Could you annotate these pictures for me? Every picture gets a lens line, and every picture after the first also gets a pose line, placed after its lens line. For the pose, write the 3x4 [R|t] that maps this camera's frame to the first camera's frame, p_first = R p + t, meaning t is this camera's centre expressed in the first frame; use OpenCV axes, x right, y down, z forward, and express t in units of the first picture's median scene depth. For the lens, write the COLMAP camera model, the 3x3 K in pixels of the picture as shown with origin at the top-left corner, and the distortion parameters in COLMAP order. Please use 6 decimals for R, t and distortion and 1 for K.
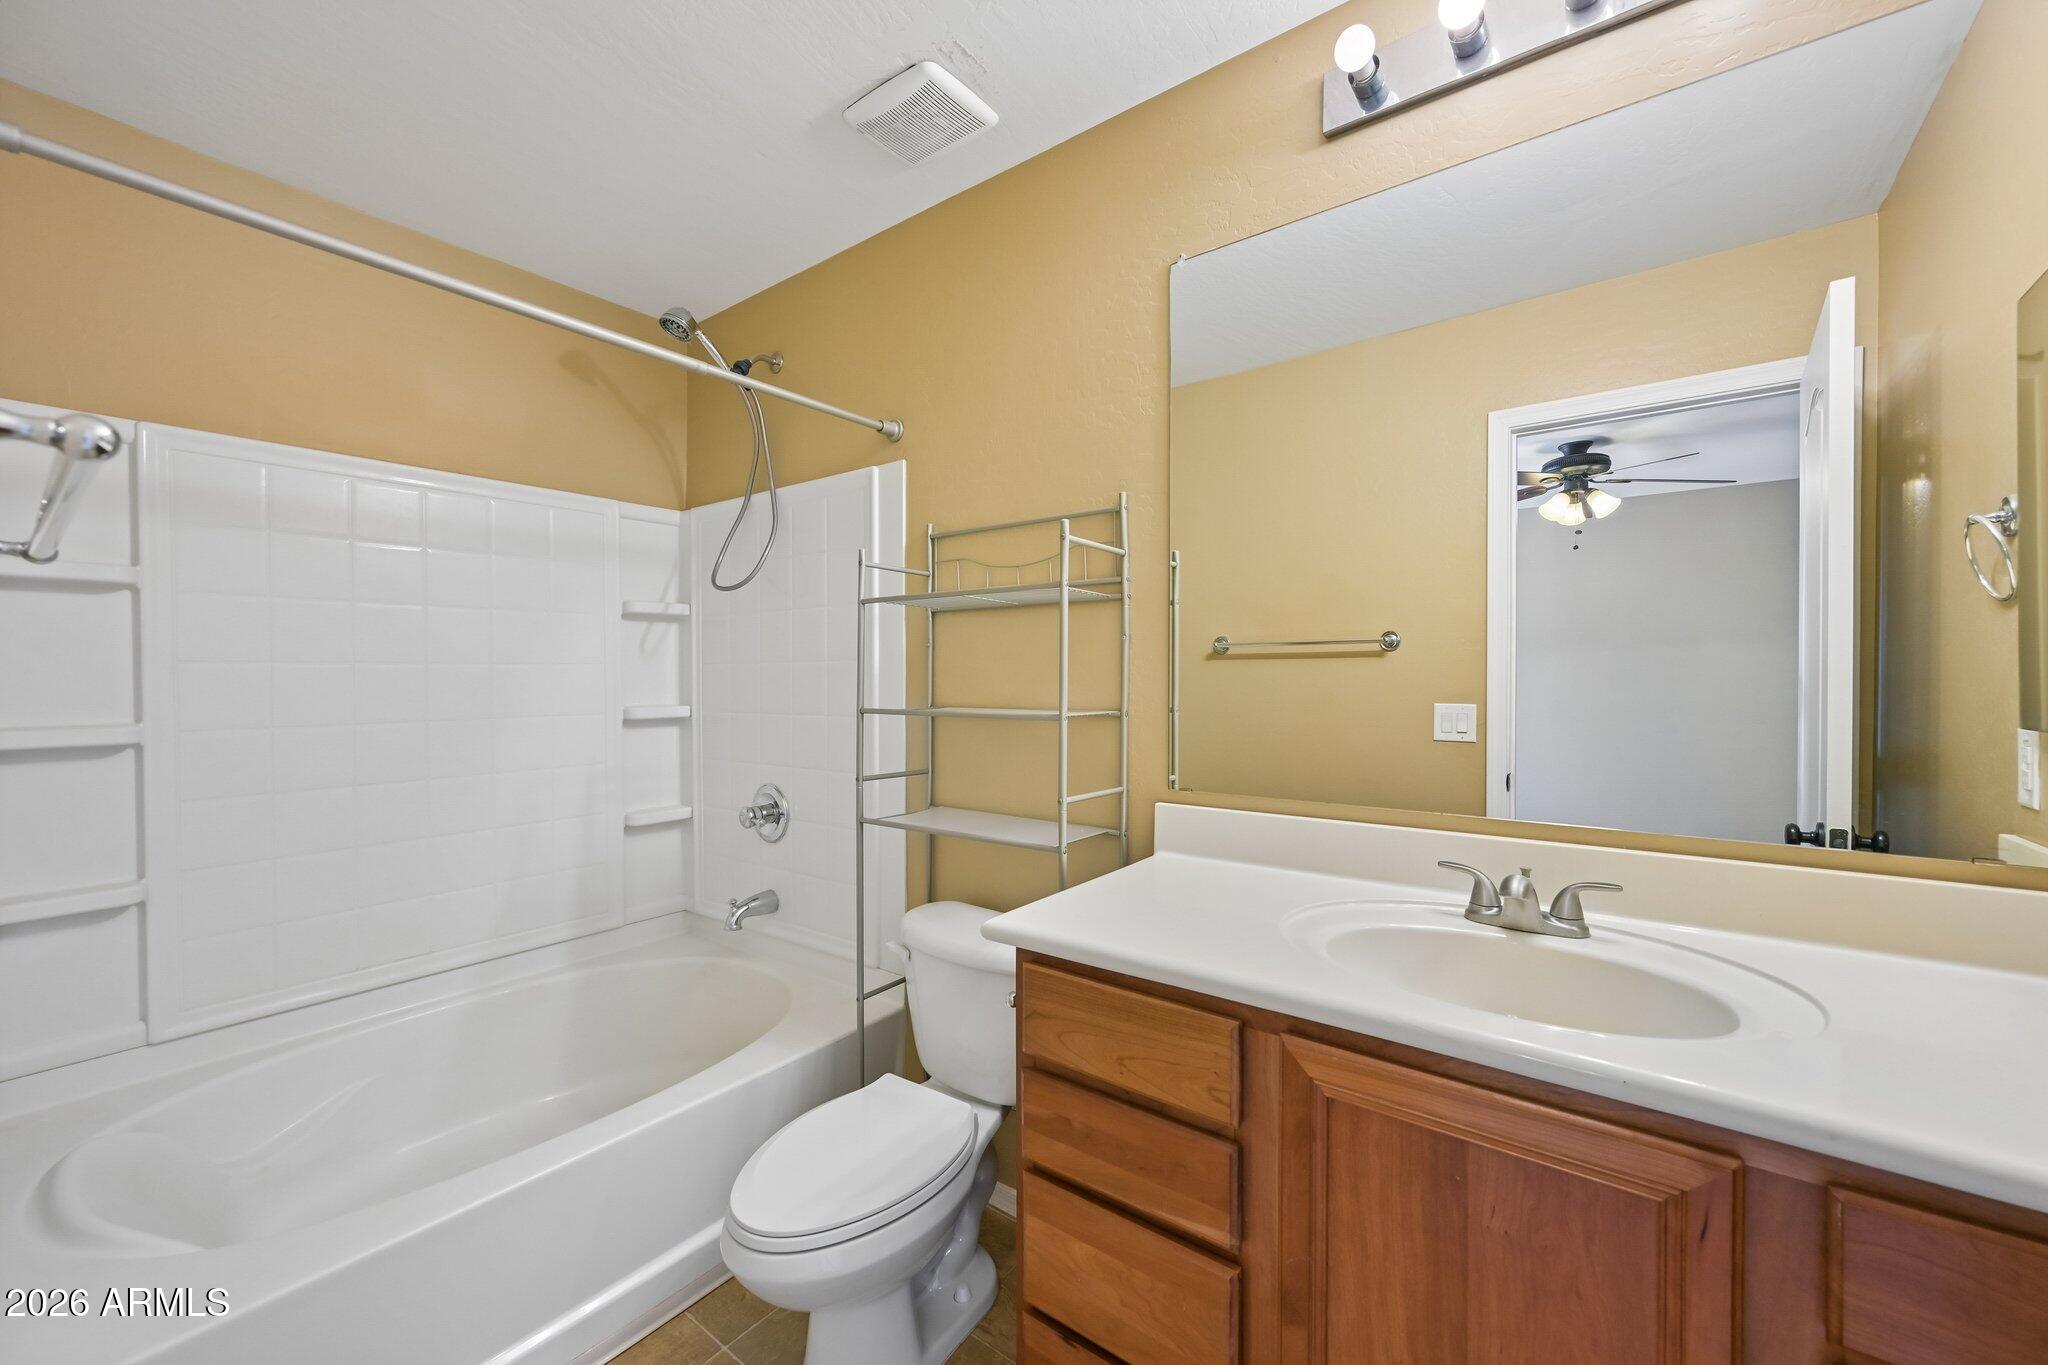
lens RADIAL K [[806.5, 0, 1020.2], [0, 806.5, 689.7], [0, 0, 1]] dist [0.000267, -0.000506]
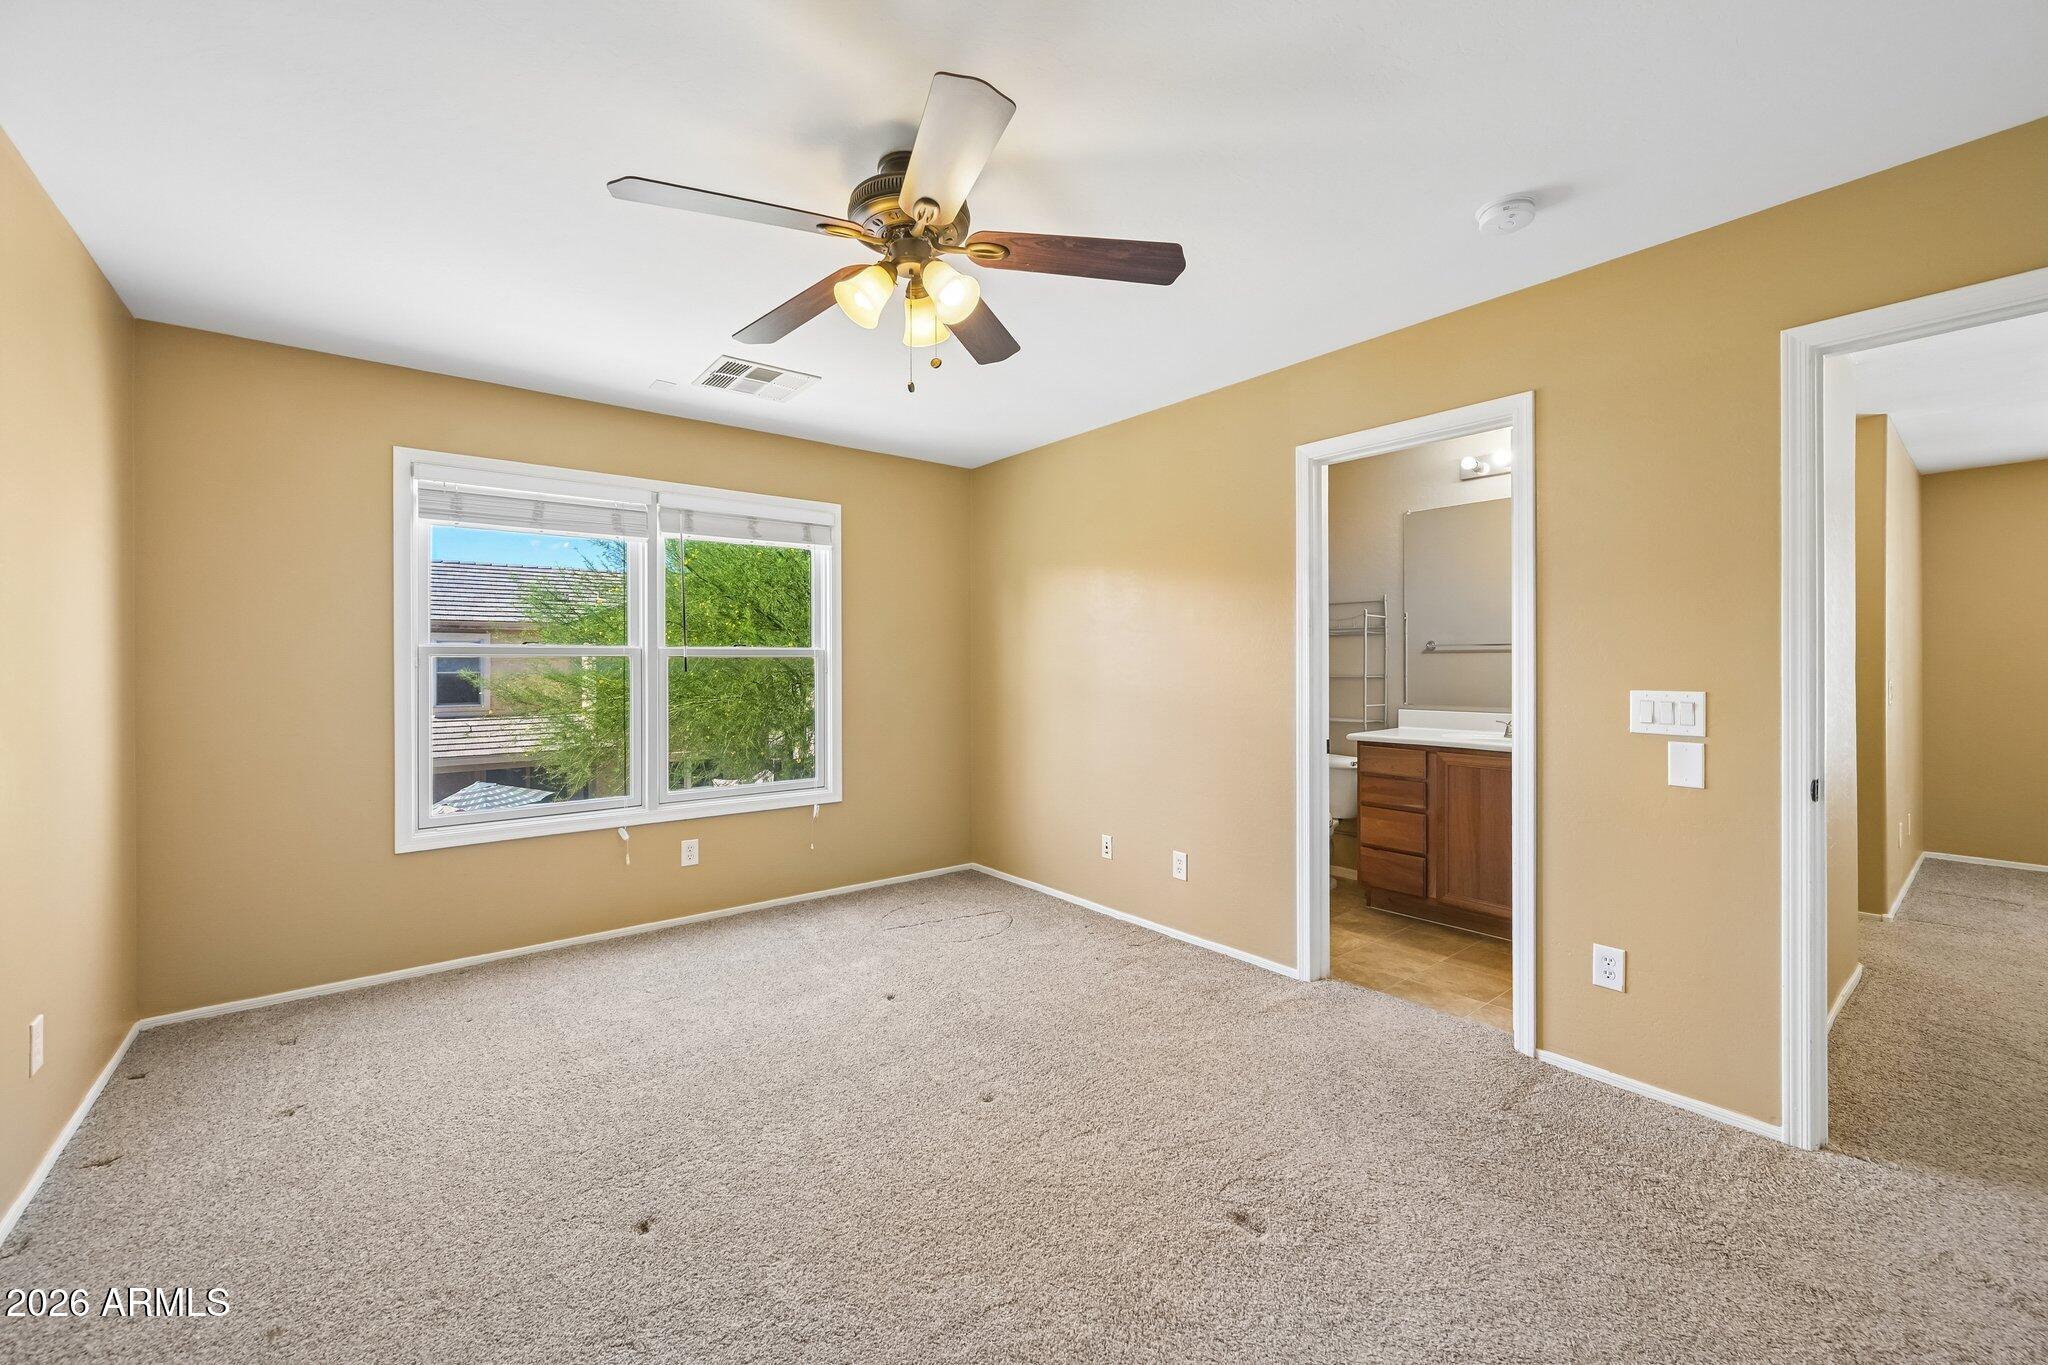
lens RADIAL K [[806.5, 0, 1033.1], [0, 806.5, 674.4], [0, 0, 1]] dist [0.000267, -0.000506]
pose [[0.973820, 0.002901, -0.227301, -0.452828], [-0.003337, 0.999993, -0.001530, 0.031282], [0.227296, 0.002248, 0.973823, -2.111913]]
